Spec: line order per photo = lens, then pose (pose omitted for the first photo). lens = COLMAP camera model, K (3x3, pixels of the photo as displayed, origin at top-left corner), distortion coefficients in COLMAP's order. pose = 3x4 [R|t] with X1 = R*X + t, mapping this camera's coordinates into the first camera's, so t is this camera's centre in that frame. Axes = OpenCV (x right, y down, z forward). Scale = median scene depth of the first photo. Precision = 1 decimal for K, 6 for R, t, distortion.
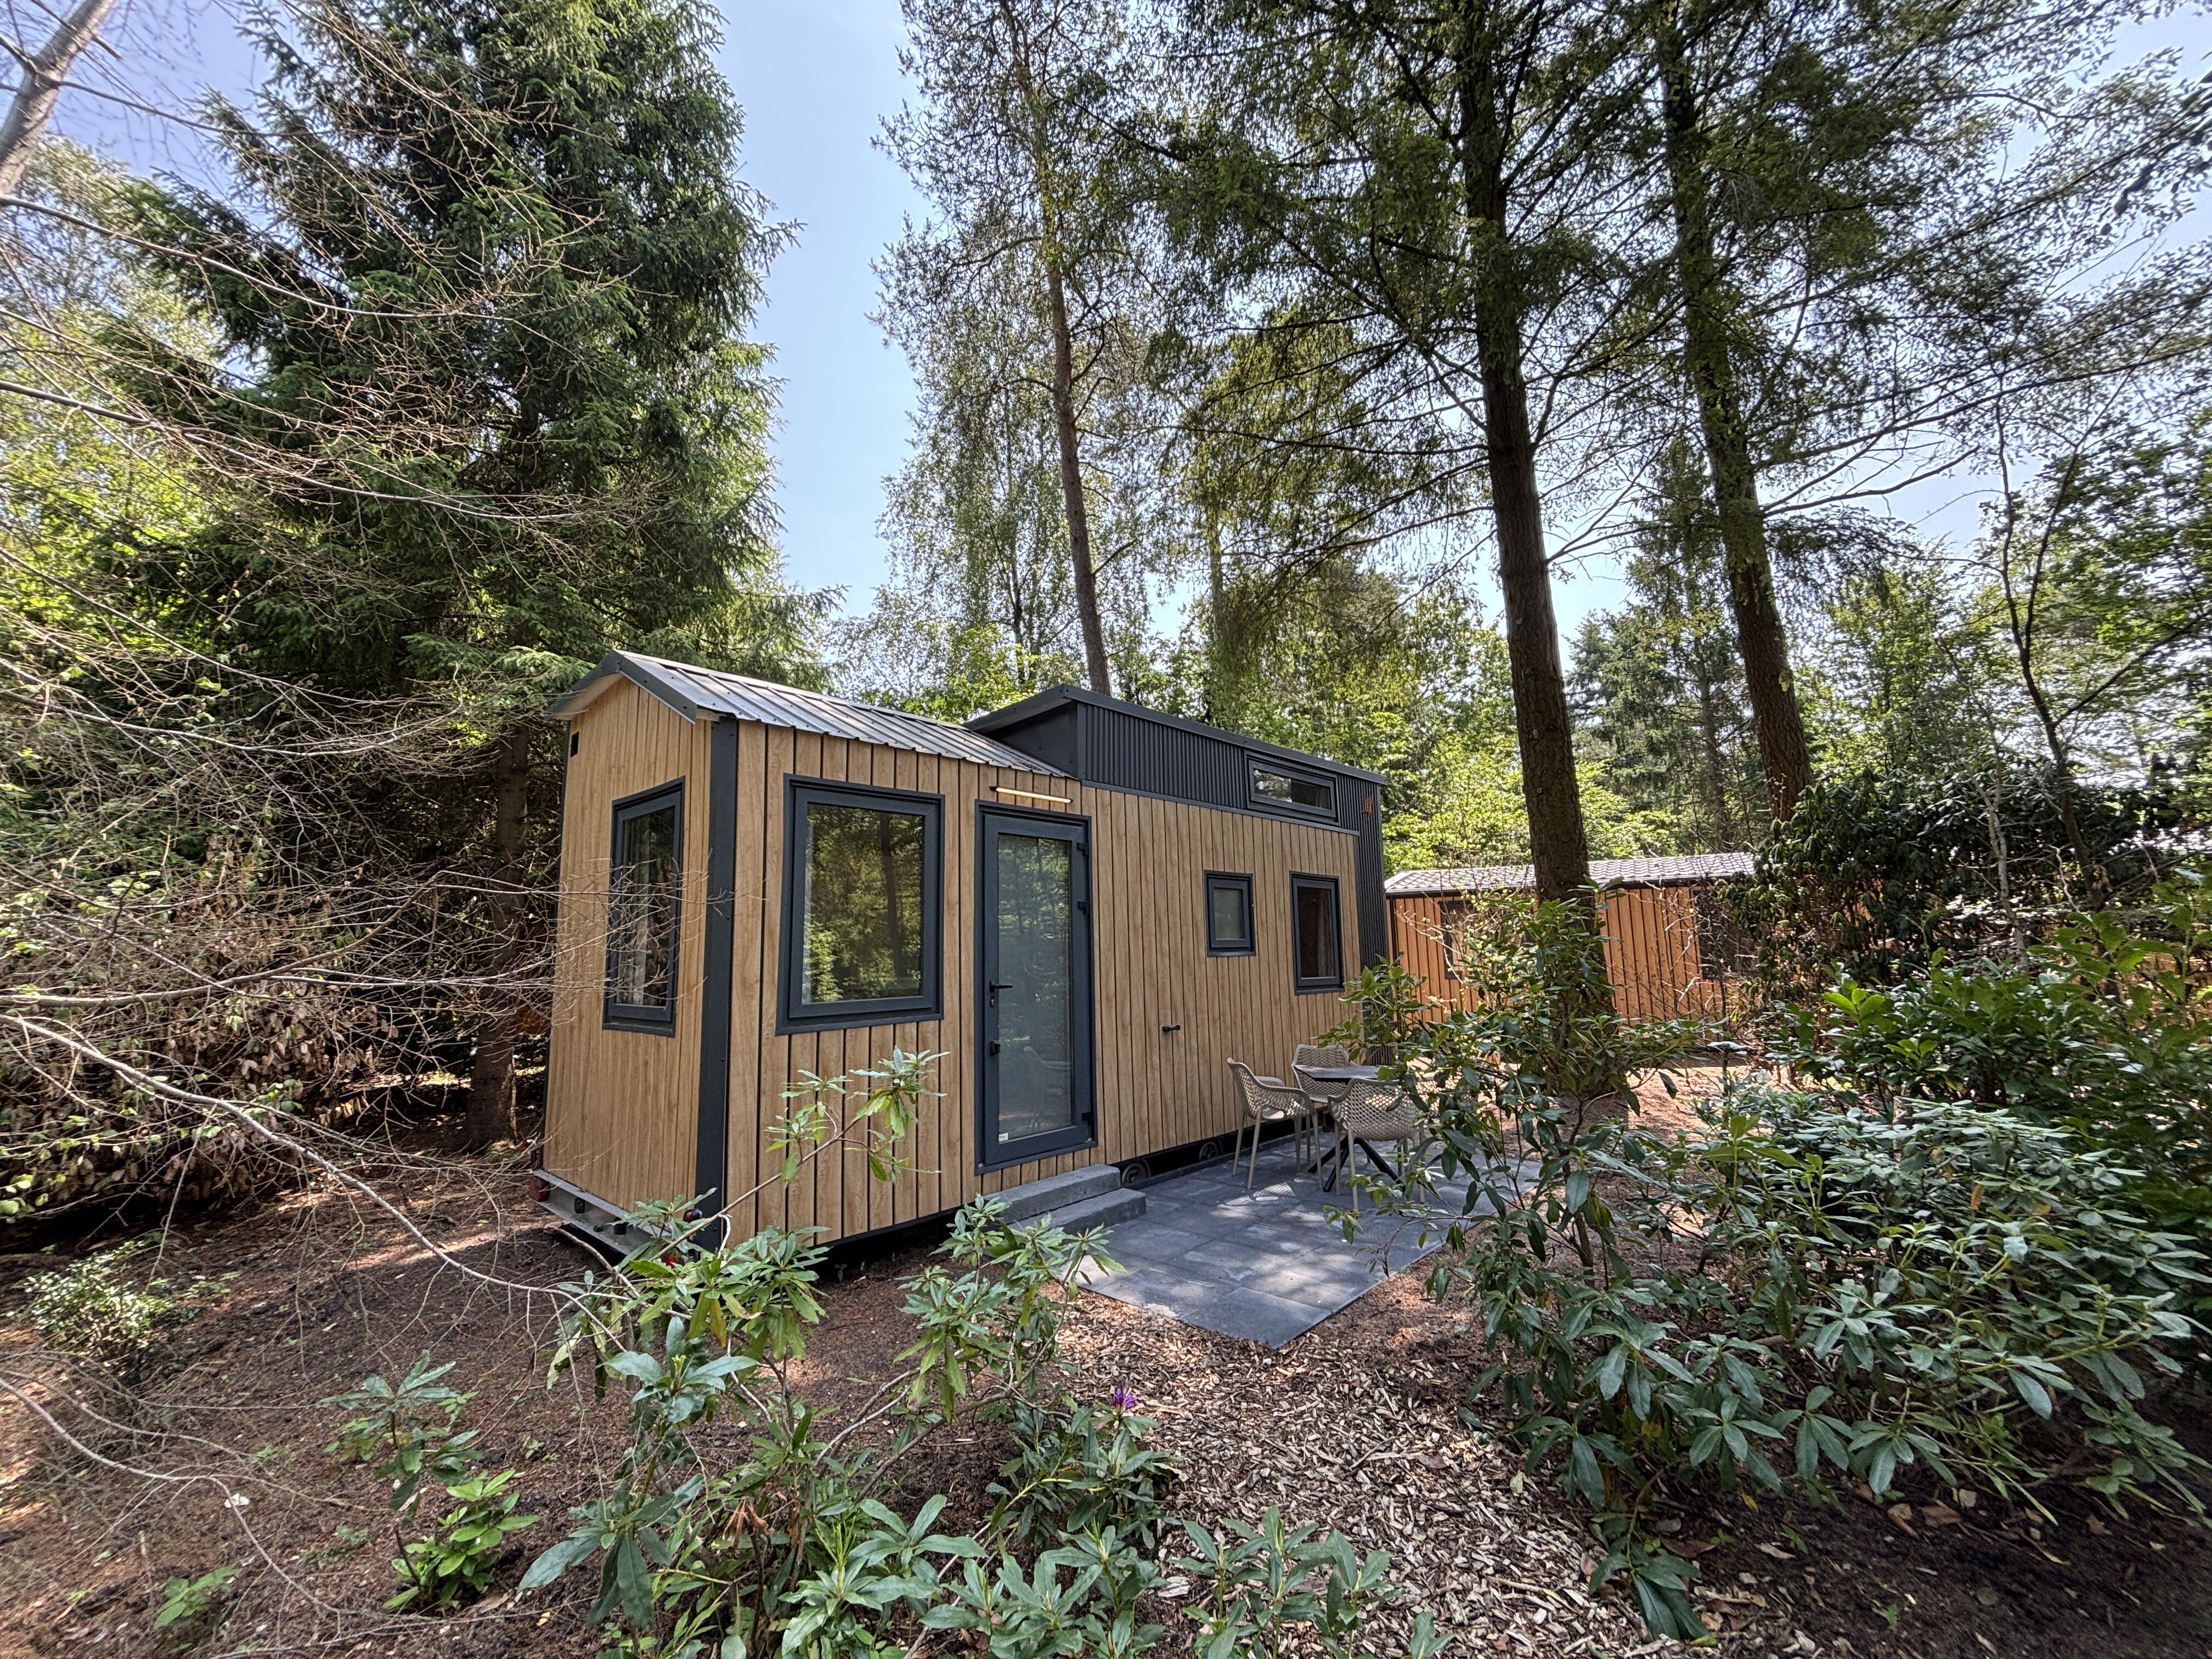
lens RADIAL K [[895.0, 0, 1106.0], [0, 895.0, 829.5], [0, 0, 1]] dist [0.011128, 0.000009]
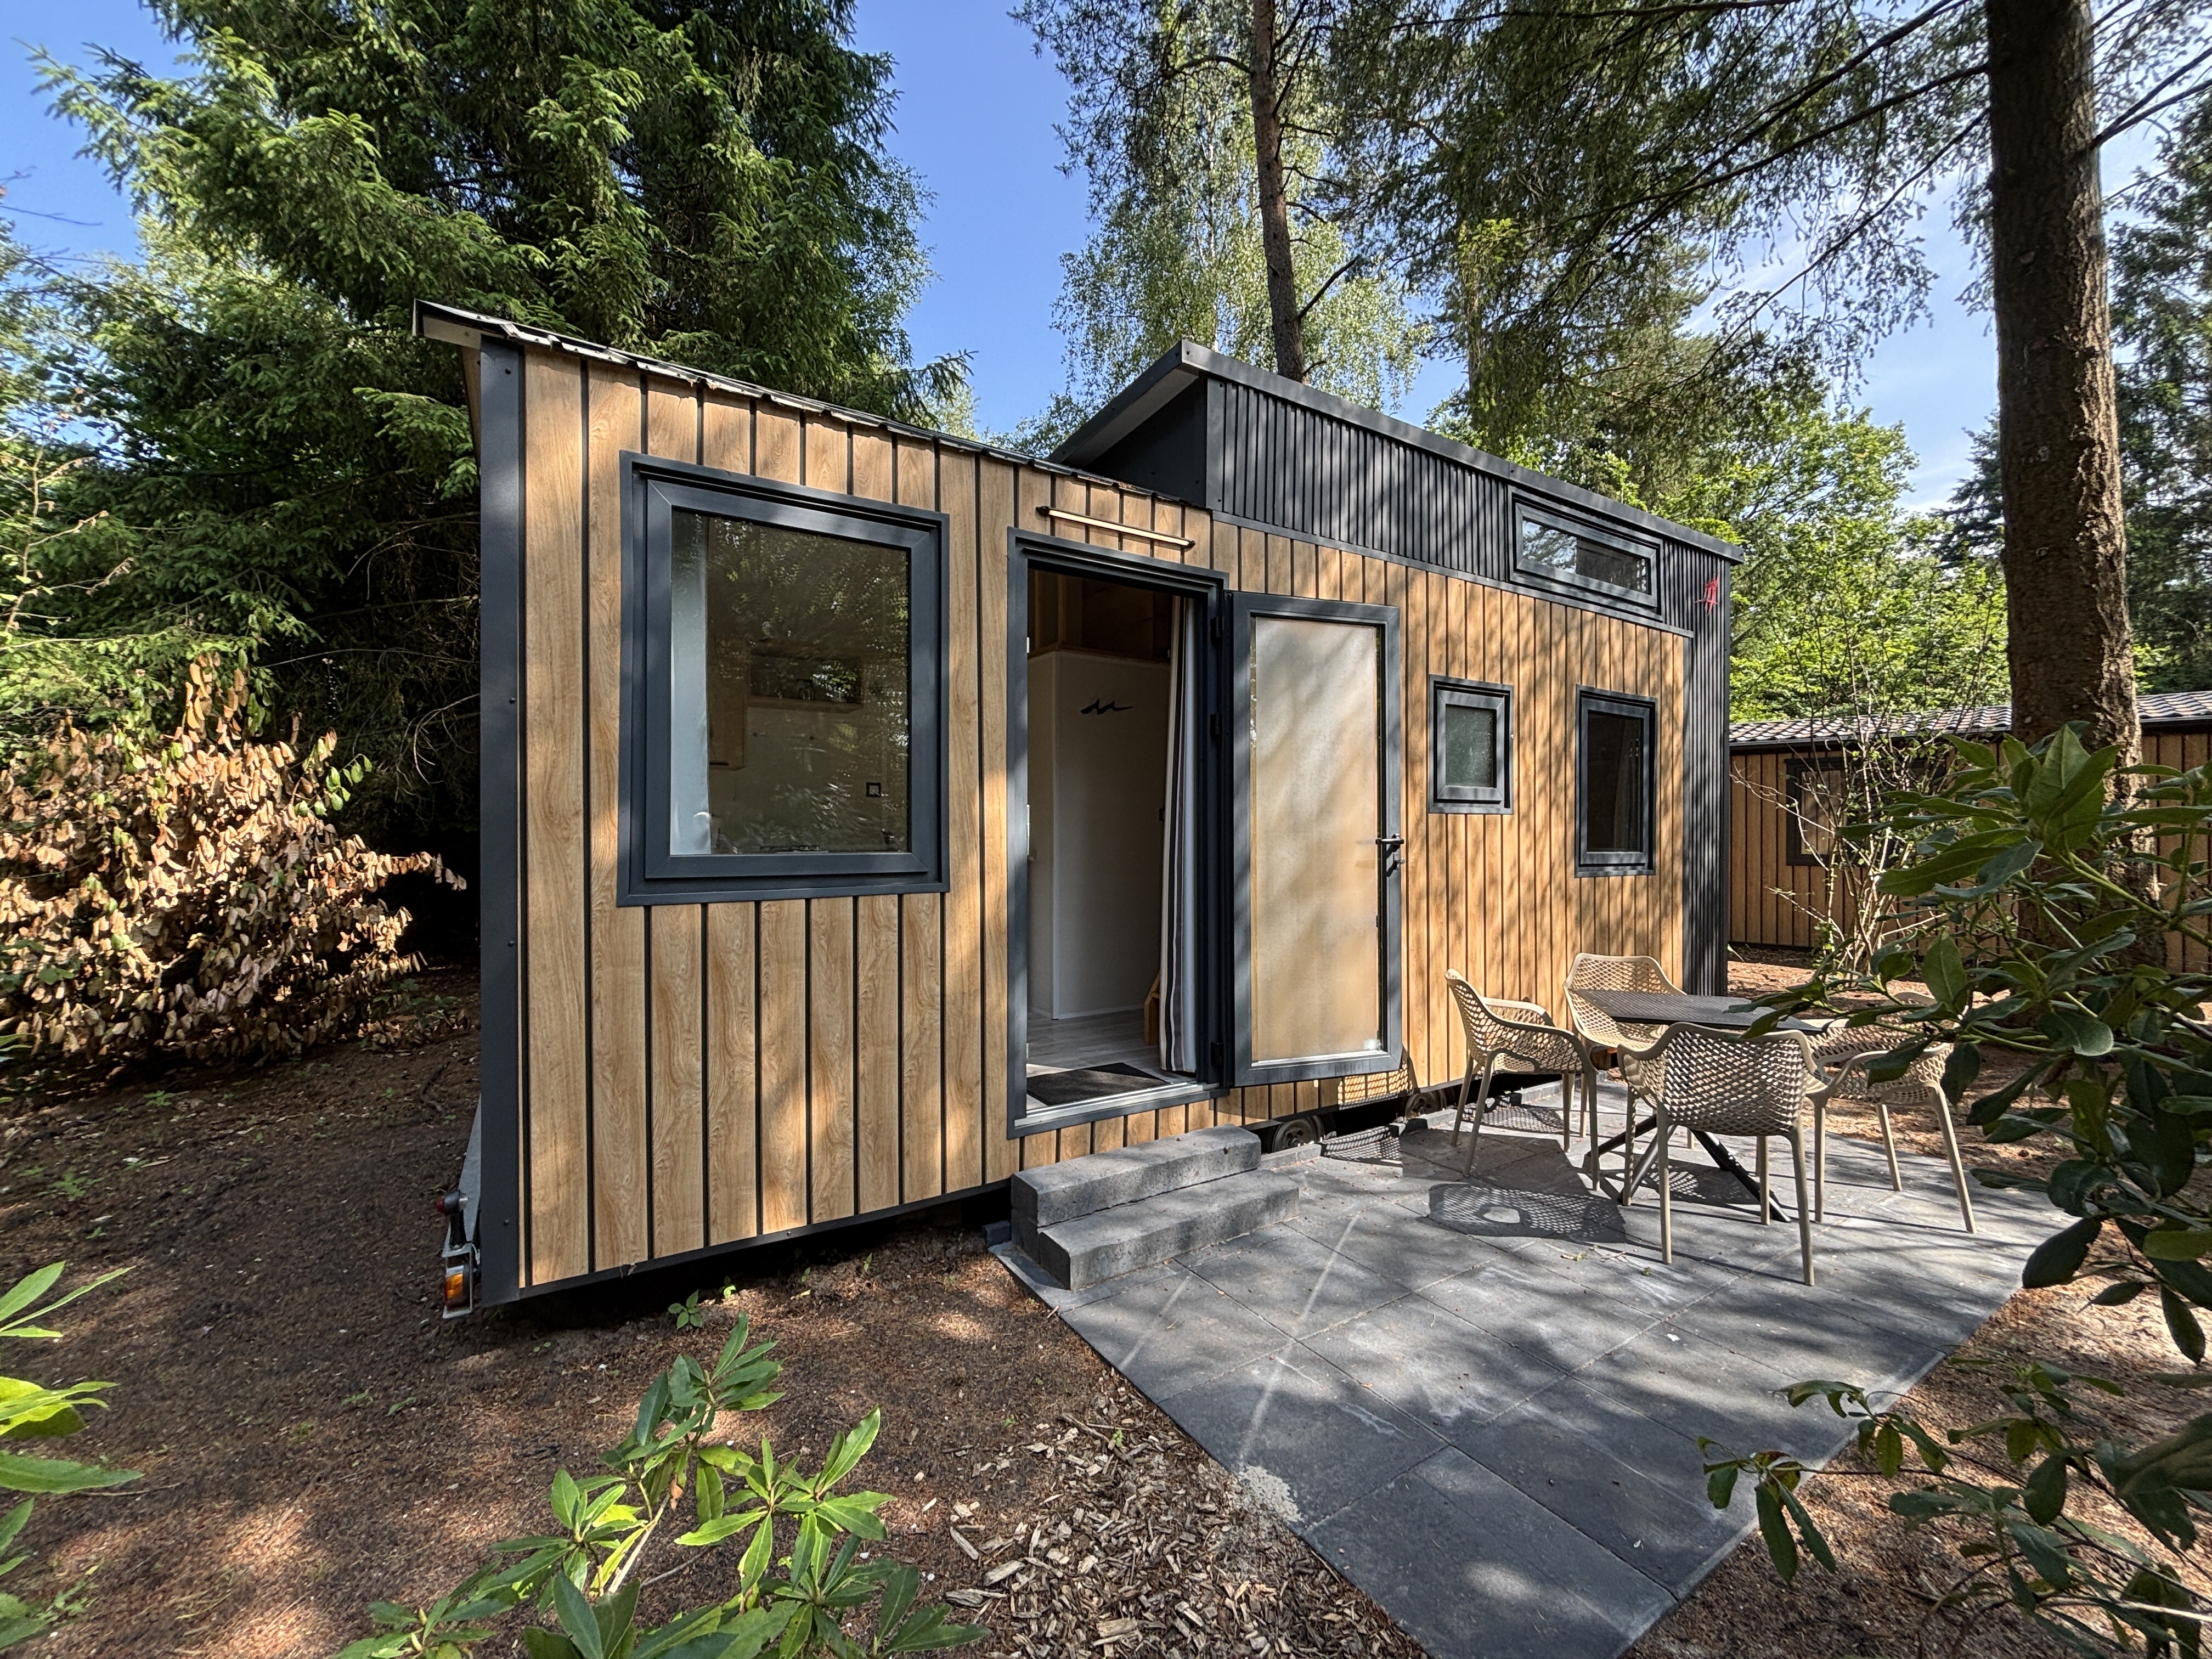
lens RADIAL K [[890.9, 0, 1106.0], [0, 890.9, 829.5], [0, 0, 1]] dist [-0.001355, -0.000170]
pose [[0.966847, 0.019896, -0.254580, 0.053943], [0.014167, 0.991246, 0.131268, 0.069665], [0.254963, -0.130523, 0.958101, 0.346913]]
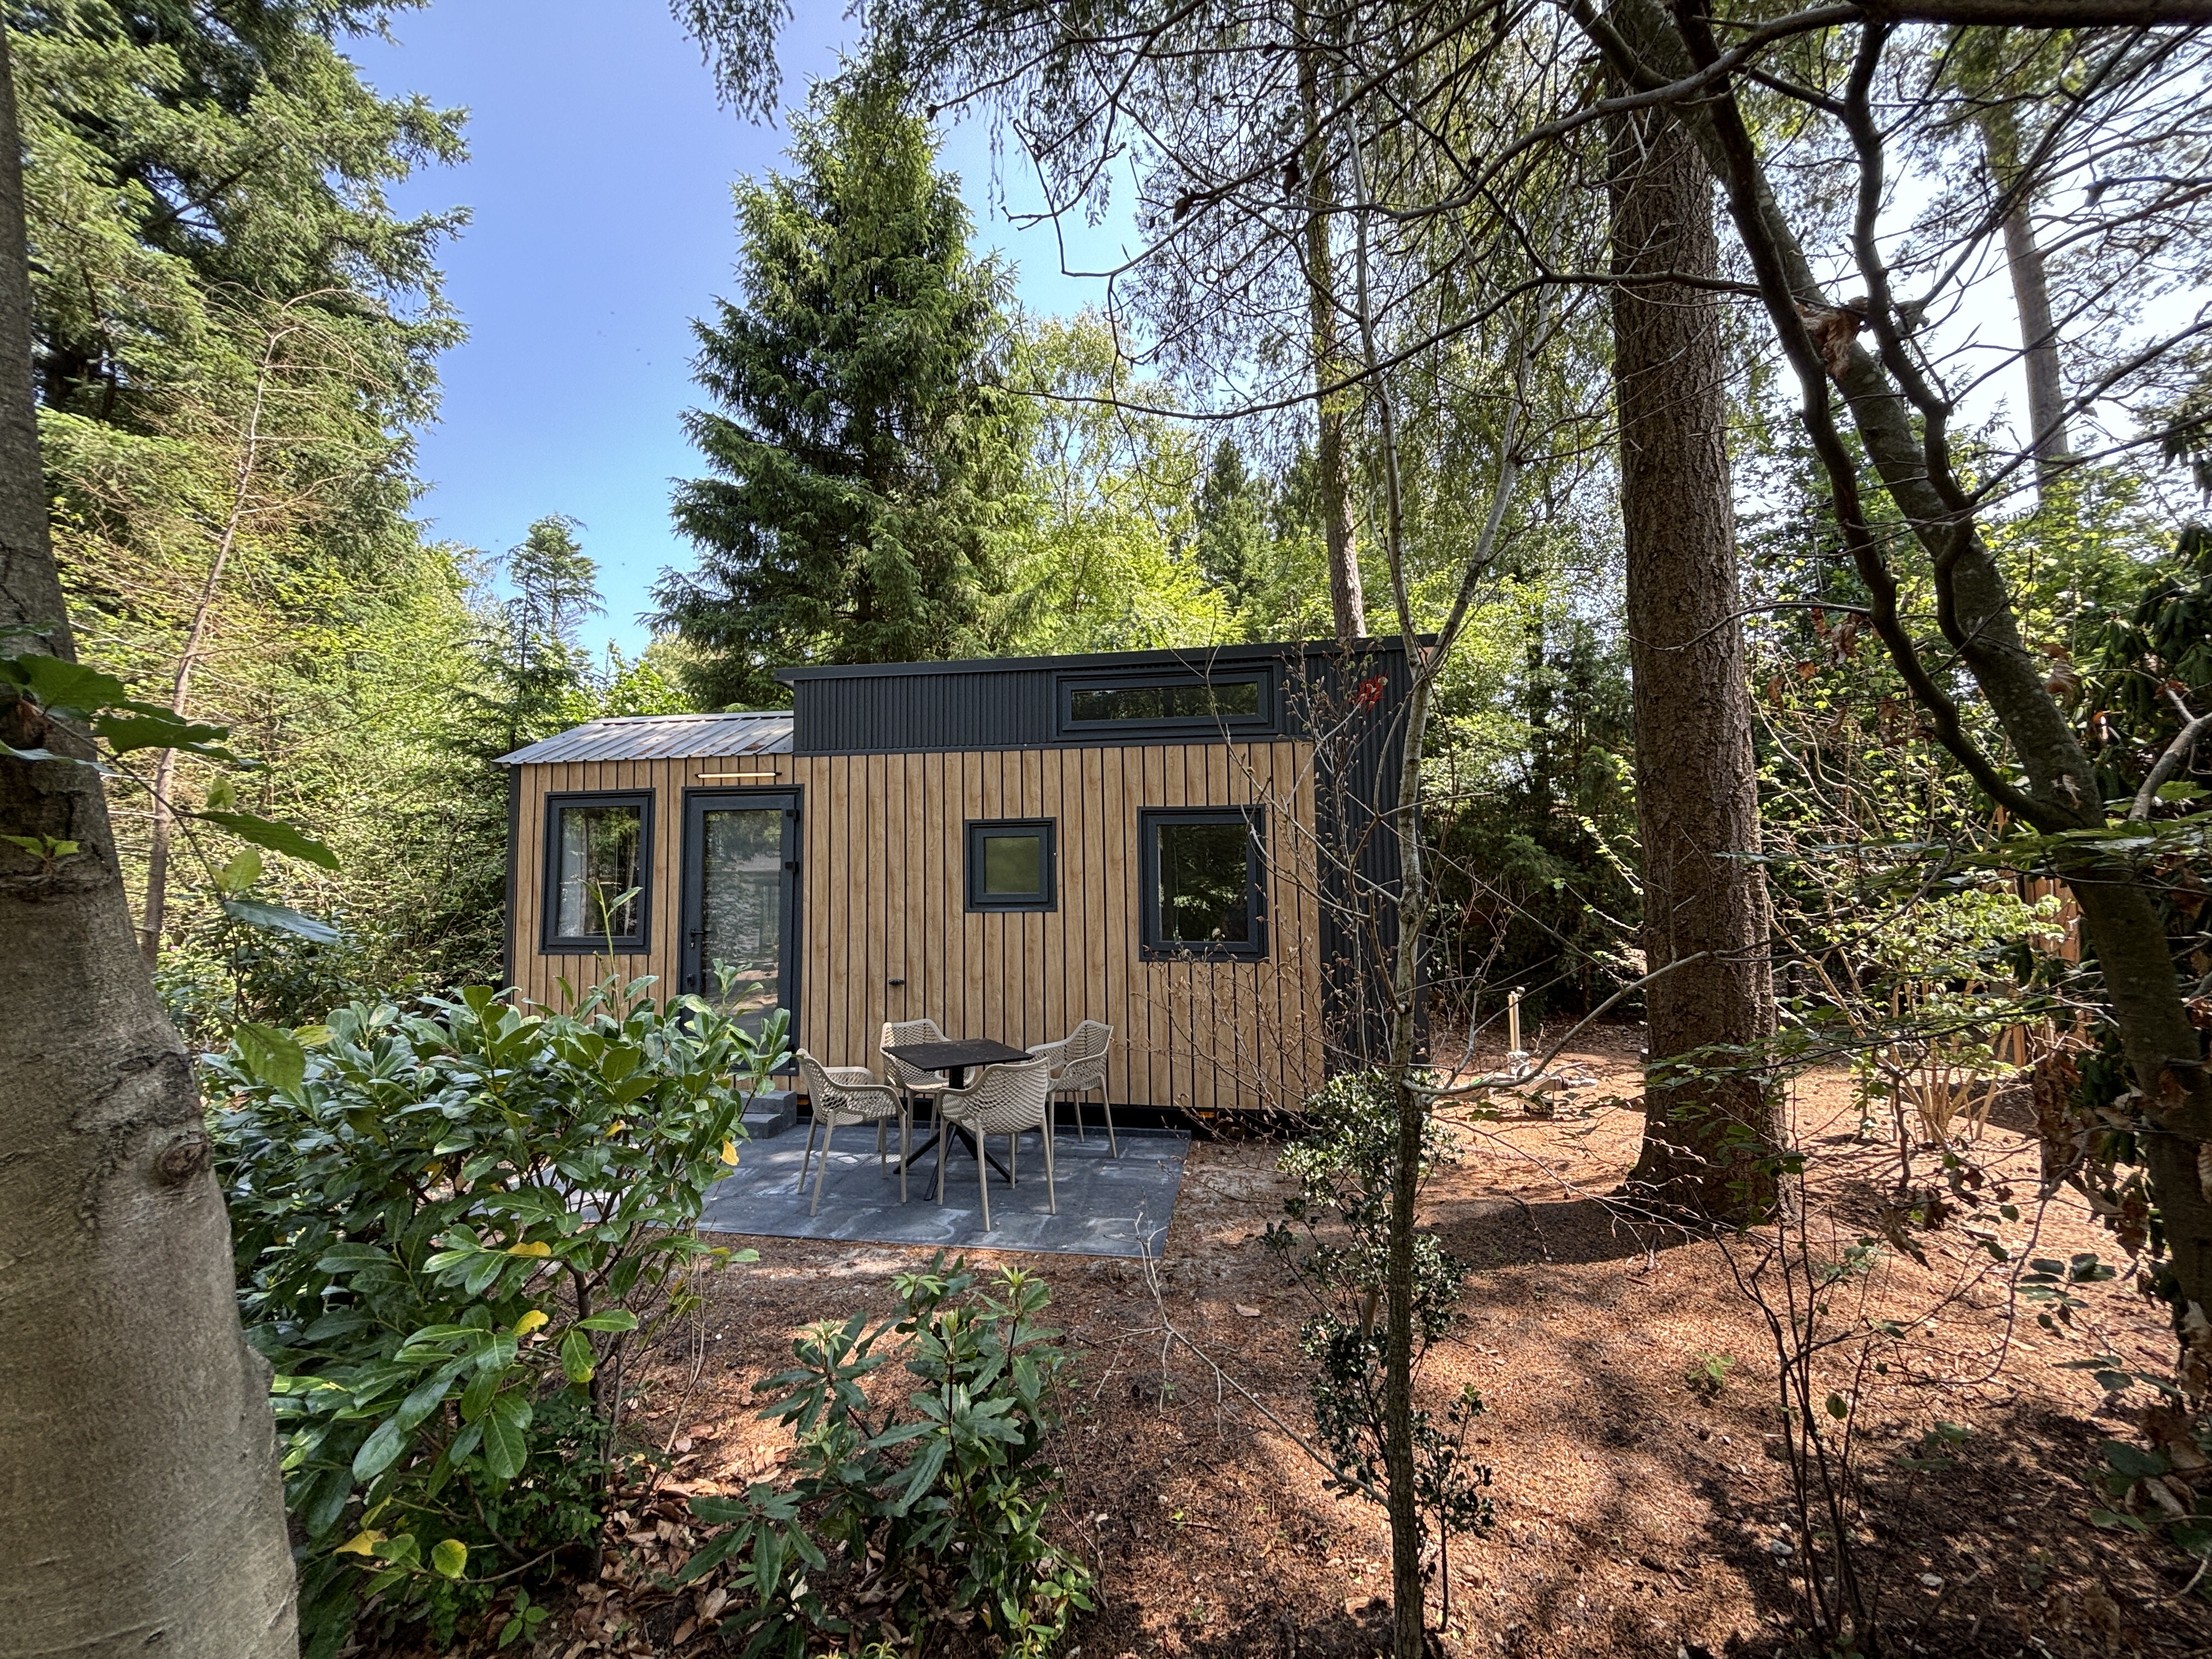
lens RADIAL K [[890.9, 0, 1106.0], [0, 890.9, 829.5], [0, 0, 1]] dist [-0.001355, -0.000170]
pose [[0.558268, -0.044902, -0.828444, 1.005170], [0.110872, 0.993616, 0.020859, 0.054099], [0.822219, -0.103496, 0.559683, 0.625892]]
